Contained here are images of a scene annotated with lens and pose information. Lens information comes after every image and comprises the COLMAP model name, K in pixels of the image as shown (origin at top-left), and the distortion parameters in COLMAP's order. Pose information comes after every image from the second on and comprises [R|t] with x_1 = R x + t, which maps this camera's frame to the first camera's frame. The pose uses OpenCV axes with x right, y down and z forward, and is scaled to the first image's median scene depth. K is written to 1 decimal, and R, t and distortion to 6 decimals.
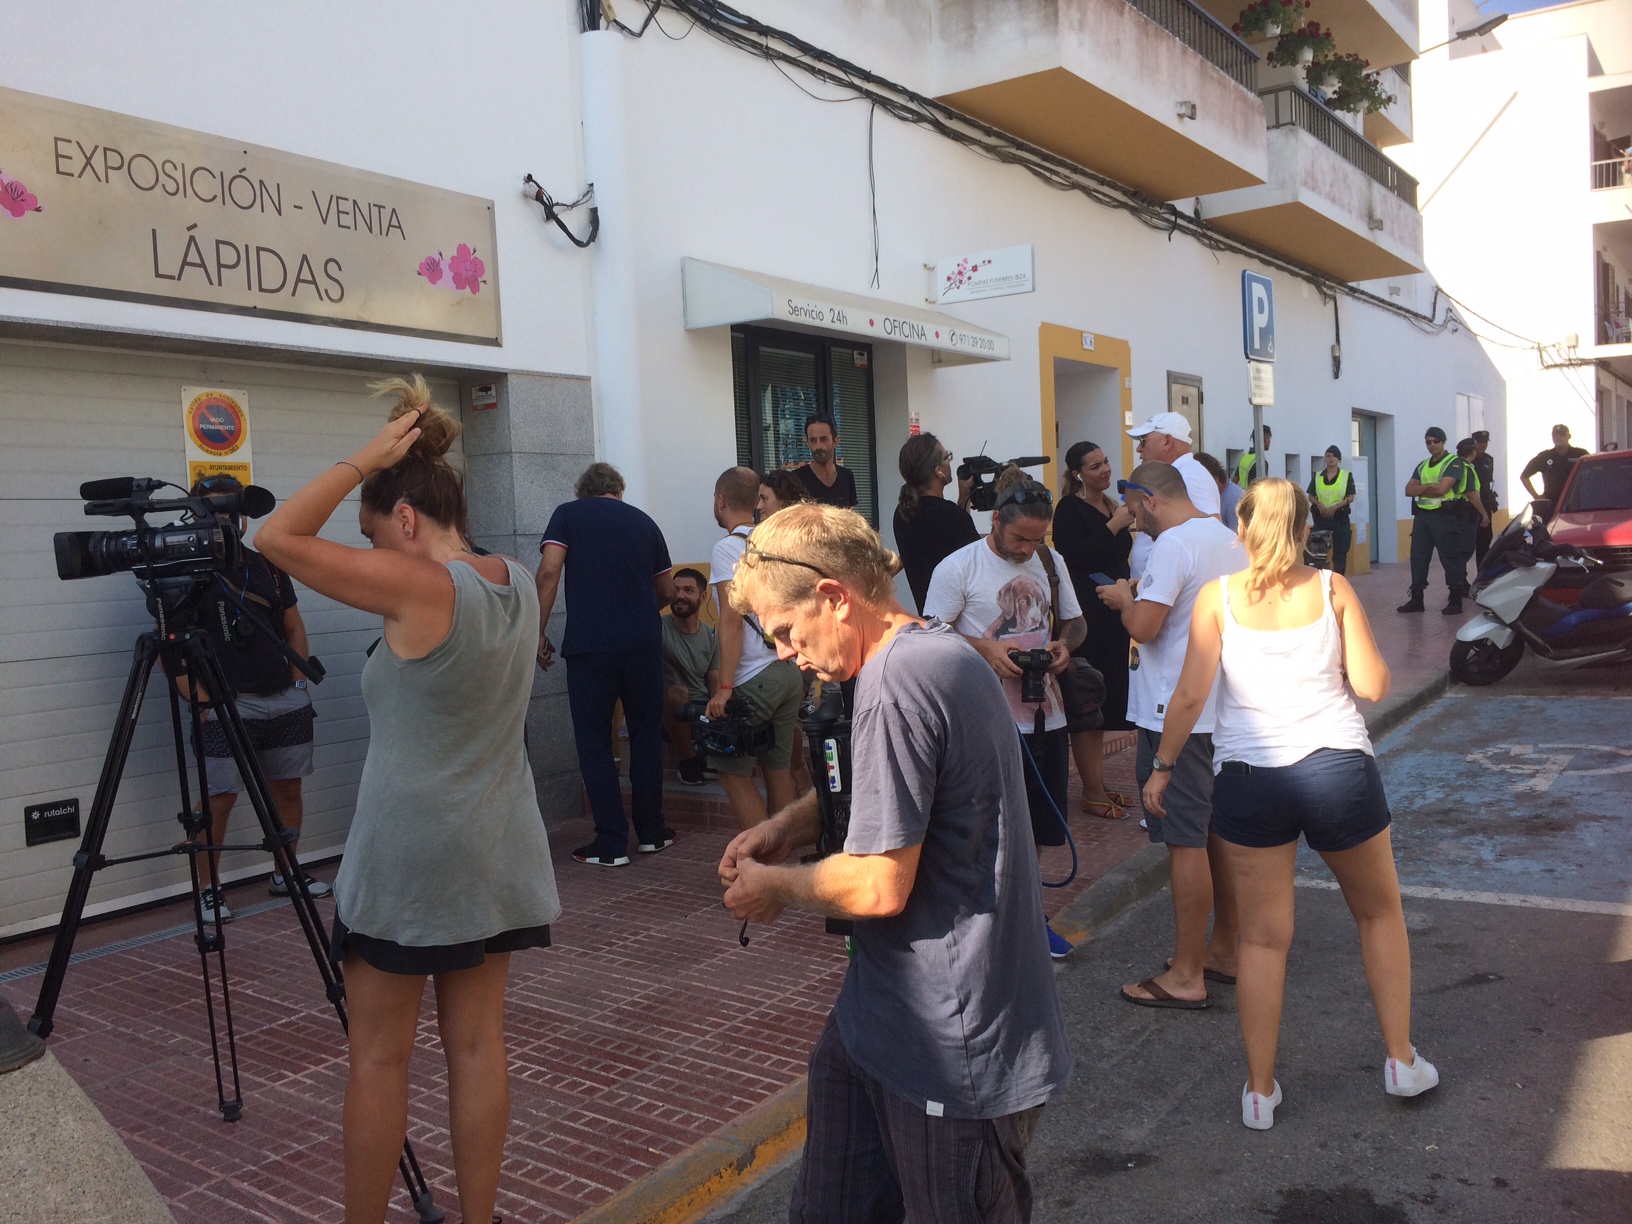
lens RADIAL K [[1412.5, 0, 816.0], [0, 1412.5, 612.0], [0, 0, 1]] dist [0.082958, -0.111621]
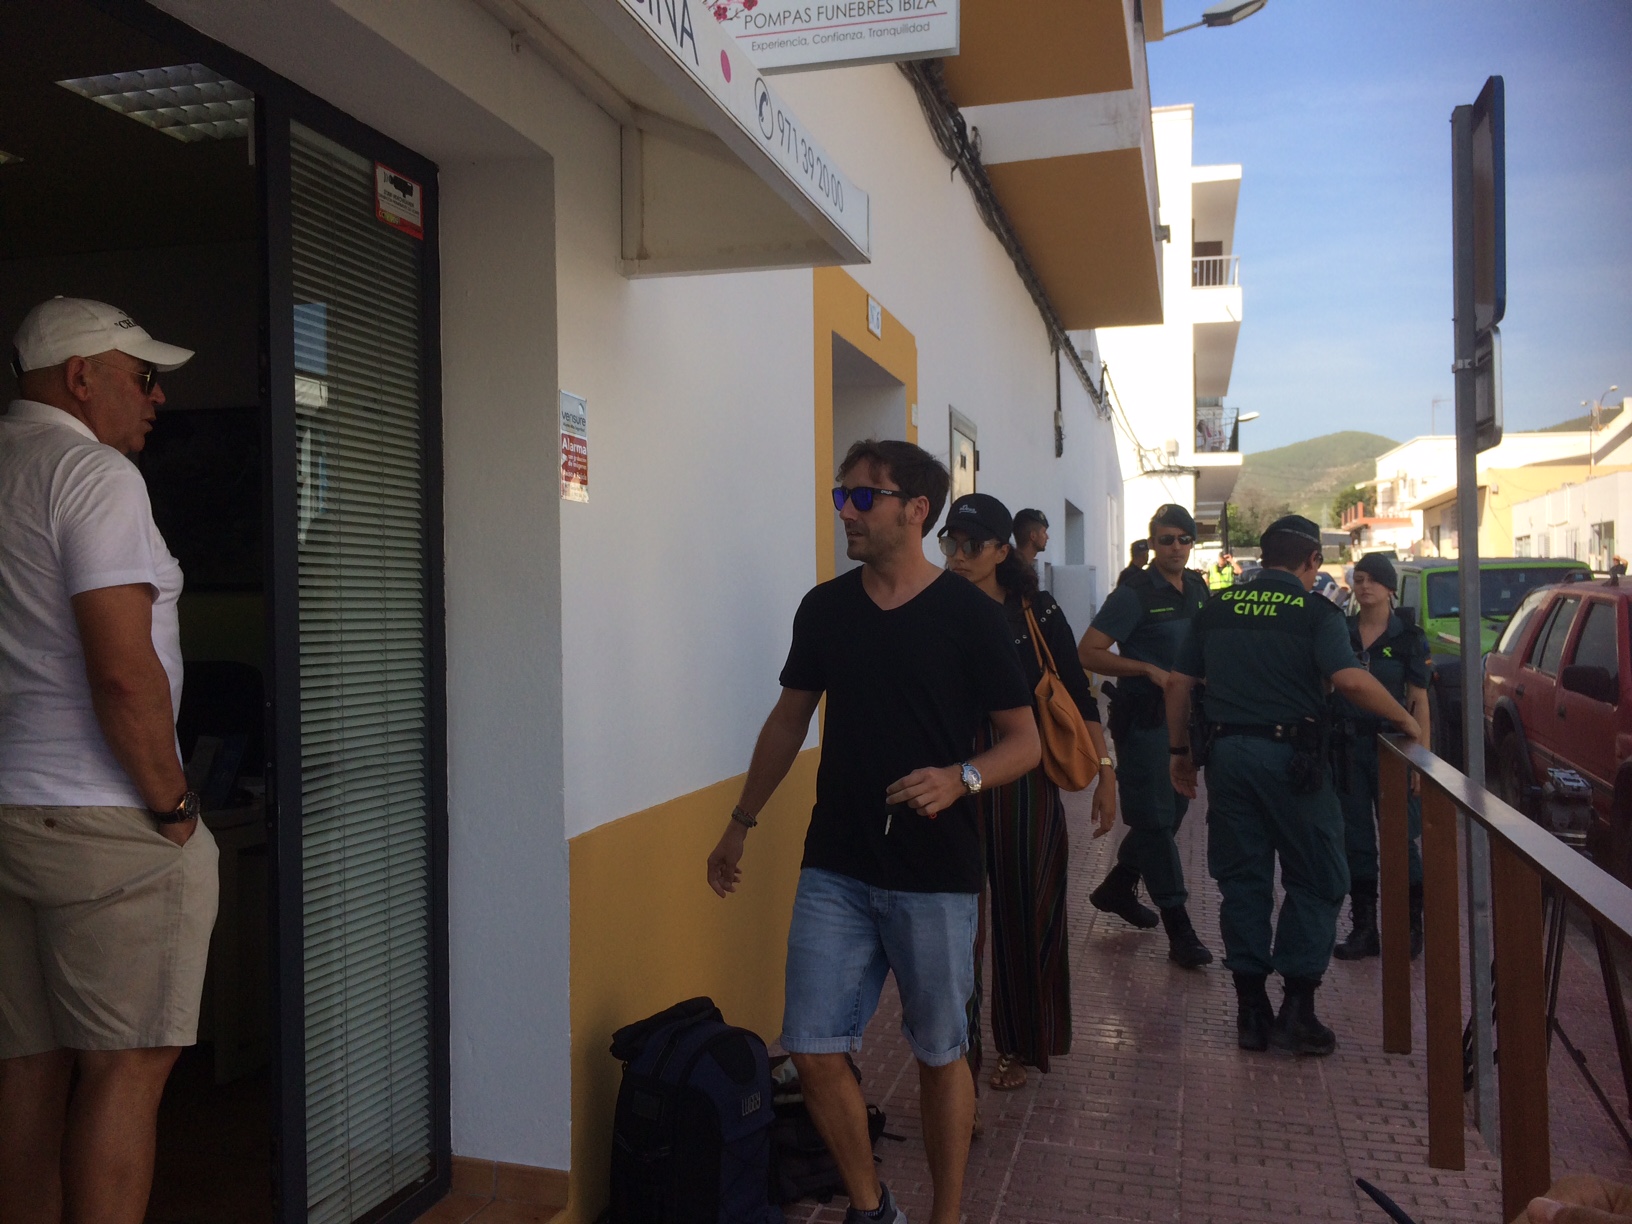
lens RADIAL K [[1412.5, 0, 816.0], [0, 1412.5, 612.0], [0, 0, 1]] dist [0.082958, -0.111621]
pose [[0.940893, 0.029757, 0.337393, 0.015224], [-0.009510, 0.998061, -0.061507, -0.074280], [-0.338569, 0.054663, 0.939352, 0.691683]]
